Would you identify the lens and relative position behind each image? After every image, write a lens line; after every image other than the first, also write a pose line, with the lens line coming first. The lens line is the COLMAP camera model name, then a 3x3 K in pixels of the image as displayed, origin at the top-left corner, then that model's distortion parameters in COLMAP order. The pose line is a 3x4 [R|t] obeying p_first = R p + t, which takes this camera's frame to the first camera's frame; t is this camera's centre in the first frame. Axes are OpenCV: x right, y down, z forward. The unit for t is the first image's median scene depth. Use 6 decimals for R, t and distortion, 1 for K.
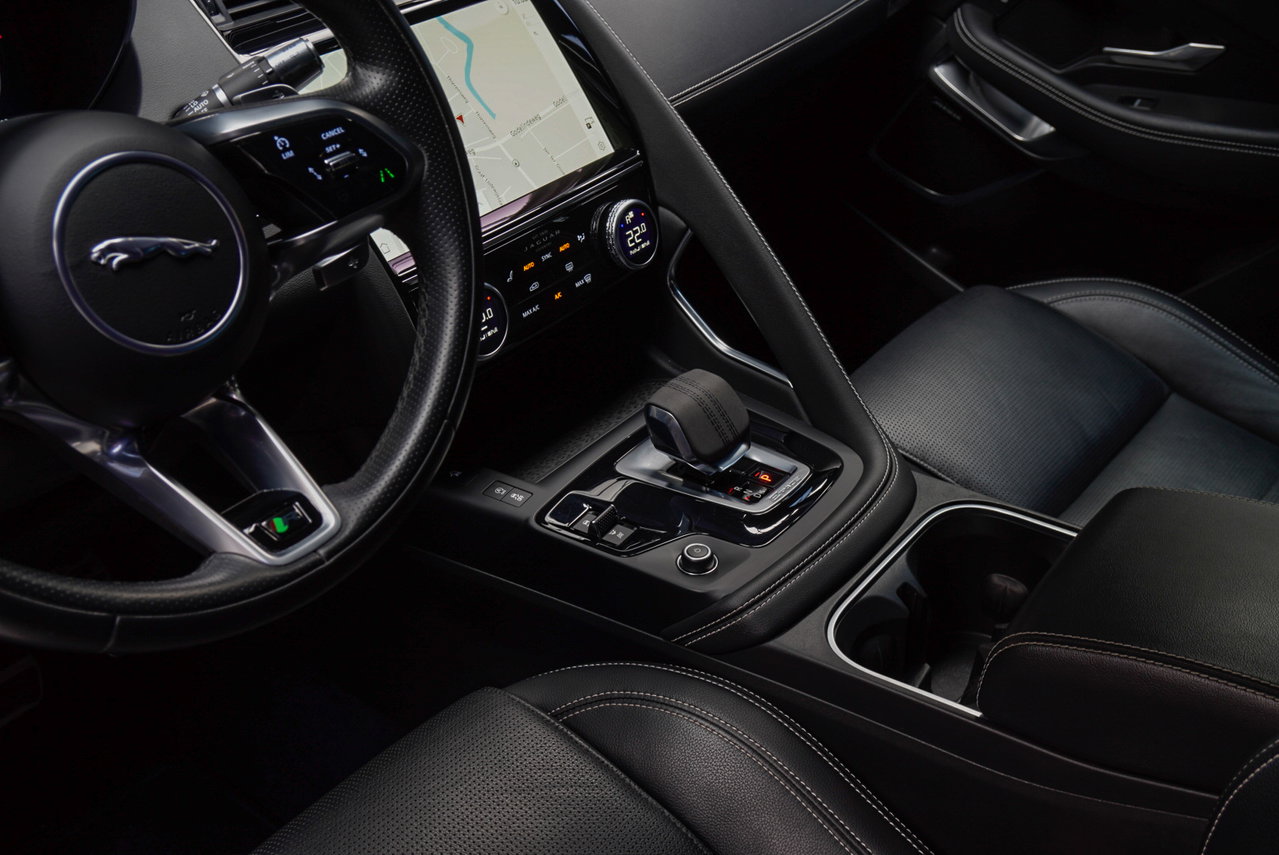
lens RADIAL K [[1407.9, 0, 646.4], [0, 1407.9, 427.2], [0, 0, 1]] dist [0.007548, 0.000000]
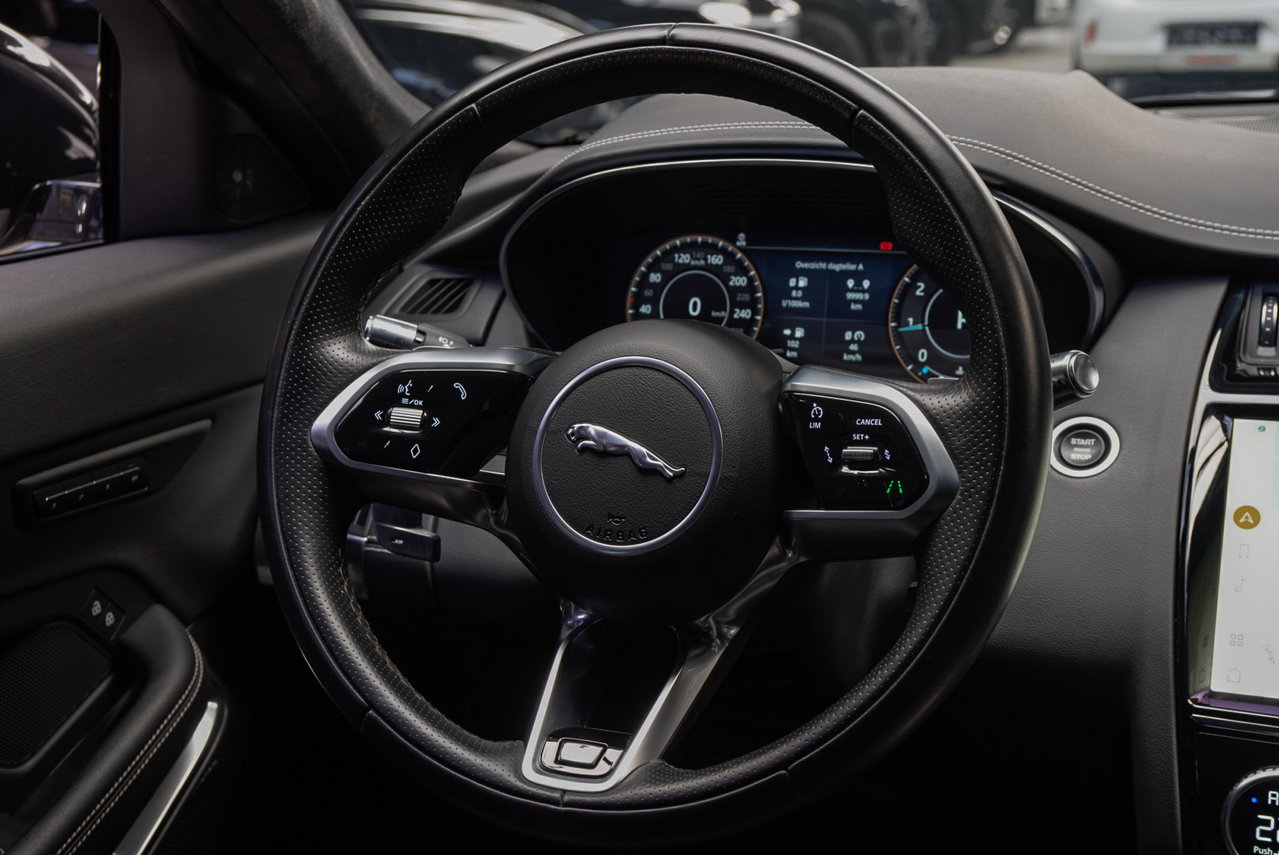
lens RADIAL K [[1828.4, 0, 634.3], [0, 1828.4, 417.1], [0, 0, 1]] dist [0.071095, 0.000000]
pose [[0.266066, 0.245878, -0.932069, 0.565445], [-0.484654, 0.869945, 0.091142, -0.174018], [0.833259, 0.427481, 0.350628, 0.342342]]
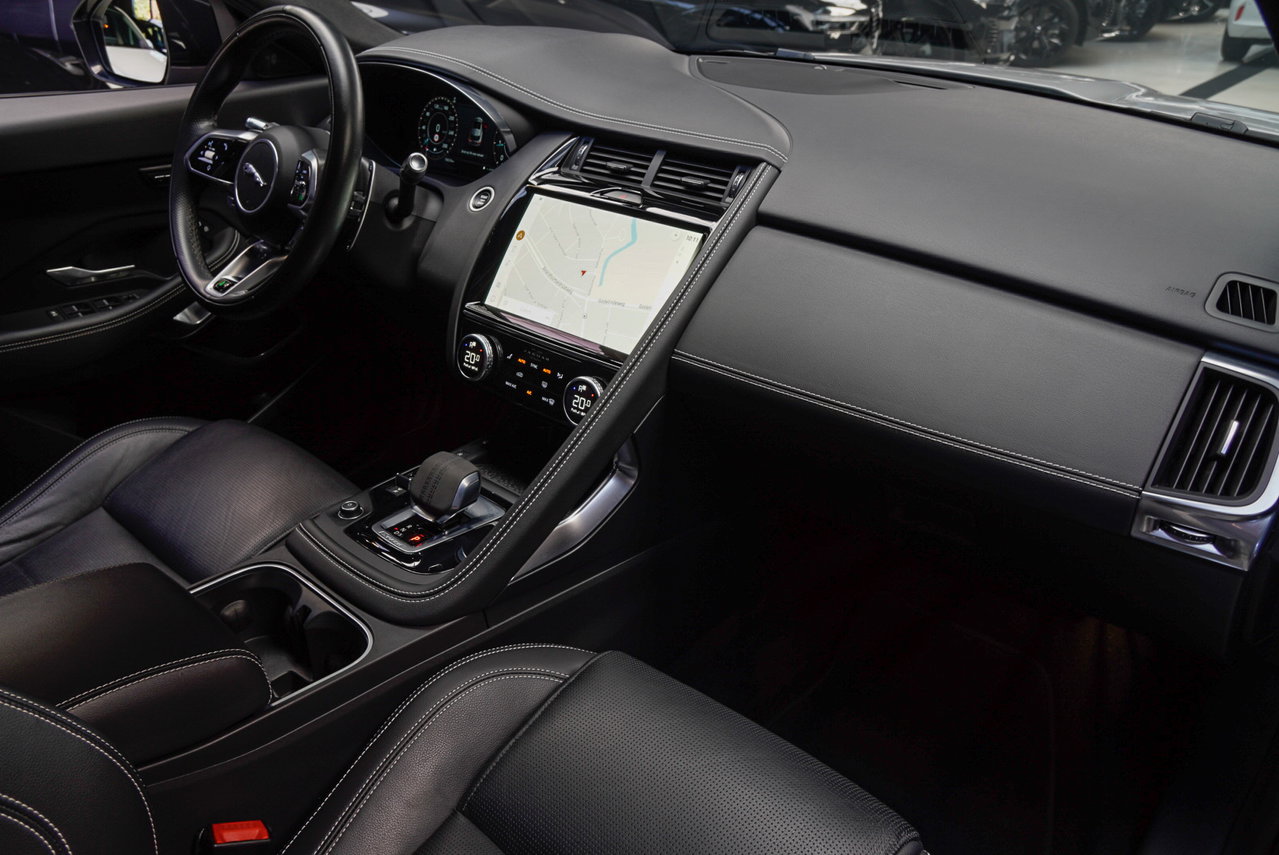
lens RADIAL K [[979.5, 0, 617.5], [0, 979.5, 423.1], [0, 0, 1]] dist [-0.060108, 0.031586]
pose [[-0.109901, 0.460392, -0.880887, 0.909181], [-0.519343, 0.729053, 0.445831, -0.616449], [0.847470, 0.506479, 0.158978, 0.984533]]
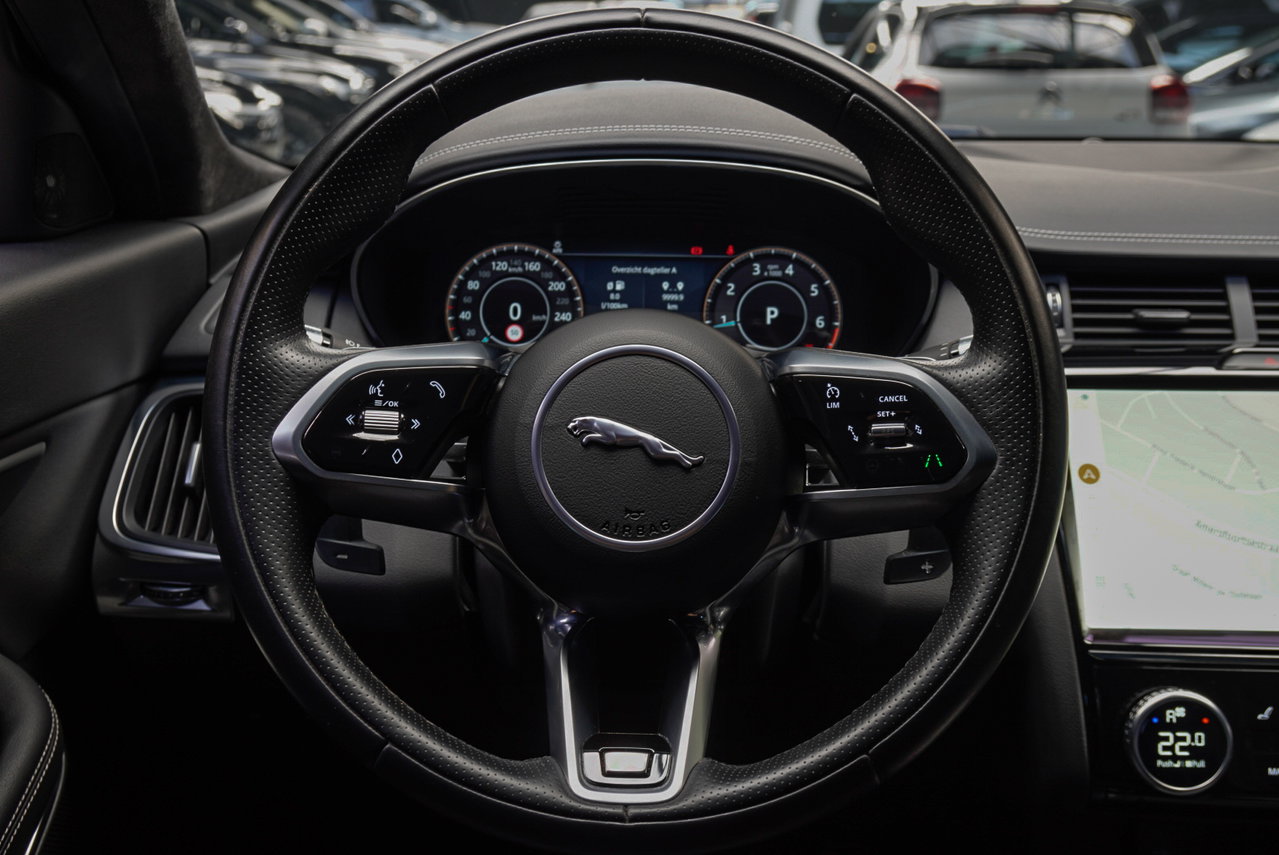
lens RADIAL K [[1424.0, 0, 640.9], [0, 1424.0, 420.3], [0, 0, 1]] dist [0.010547, 0.000000]
pose [[0.586352, 0.217837, -0.780217, 0.273488], [-0.440653, 0.893964, -0.081565, -0.038742], [0.679718, 0.391631, 0.620168, 0.245467]]
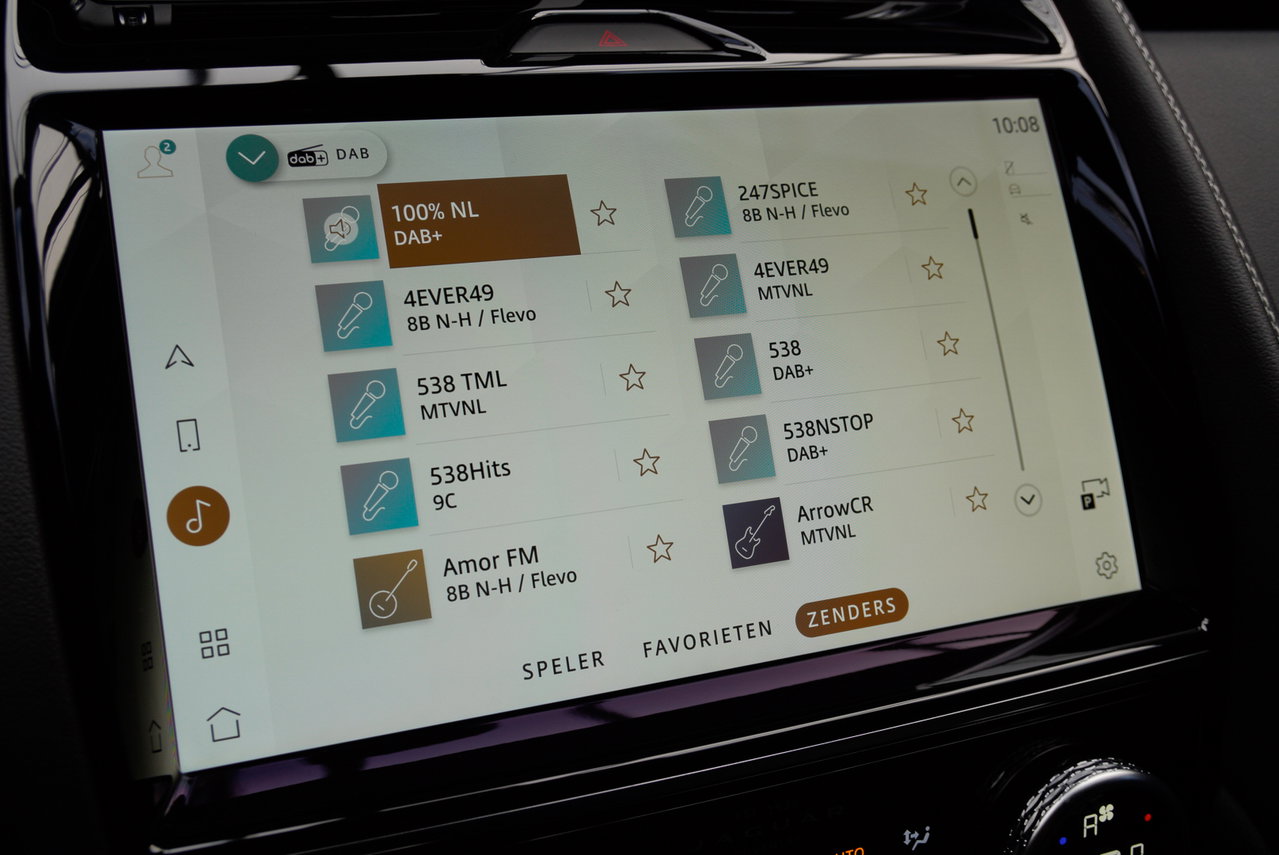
lens RADIAL K [[1407.9, 0, 646.7], [0, 1407.9, 418.2], [0, 0, 1]] dist [0.007548, 0.000000]
pose [[0.847280, 0.306696, -0.433653, 0.013553], [-0.346023, 0.938142, -0.012578, -0.215045], [0.402970, 0.160711, 0.900992, 0.714465]]
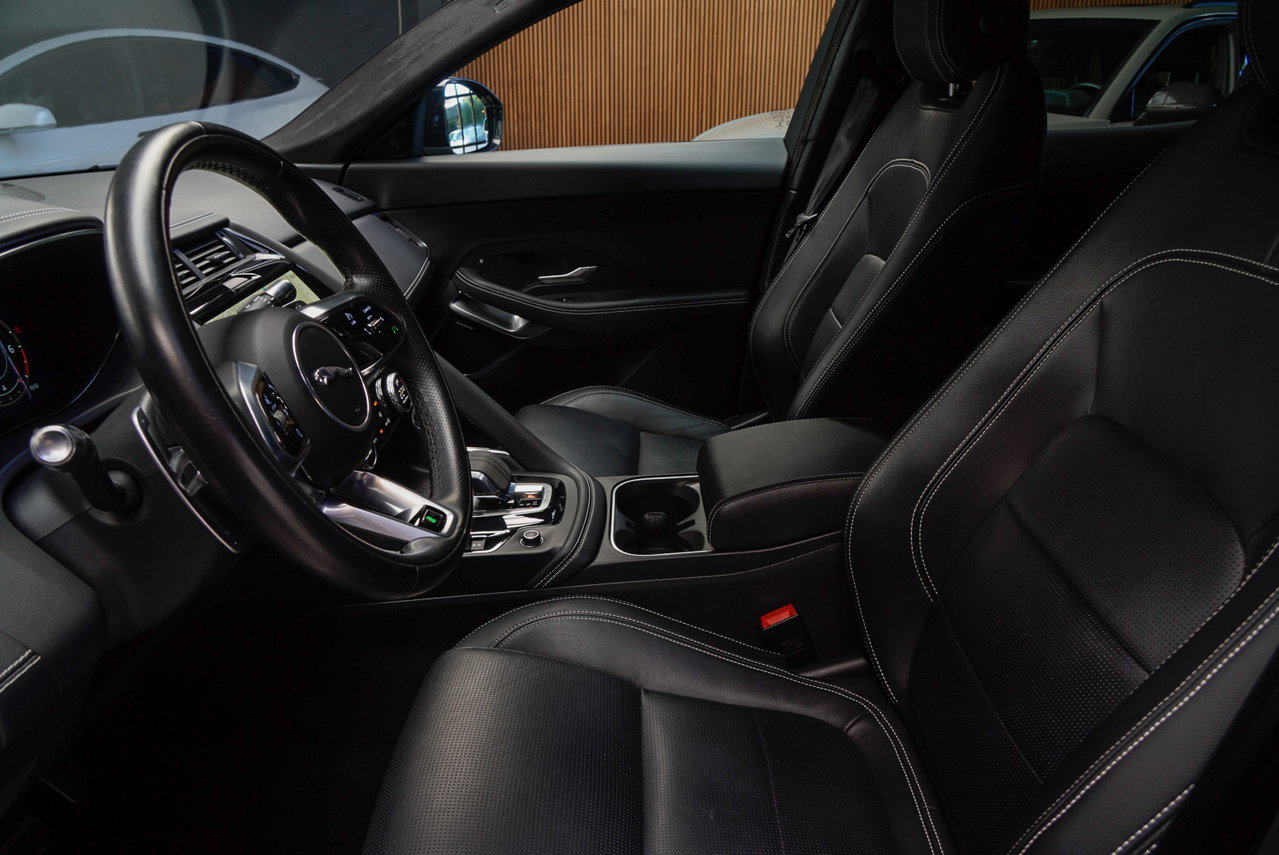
lens RADIAL K [[893.9, 0, 638.0], [0, 893.9, 426.6], [0, 0, 1]] dist [-0.120820, 0.083108]
pose [[0.802082, -0.232414, 0.550134, -0.418818], [0.324625, 0.942868, -0.074963, 0.084078], [-0.501282, 0.238714, 0.831705, -0.028486]]
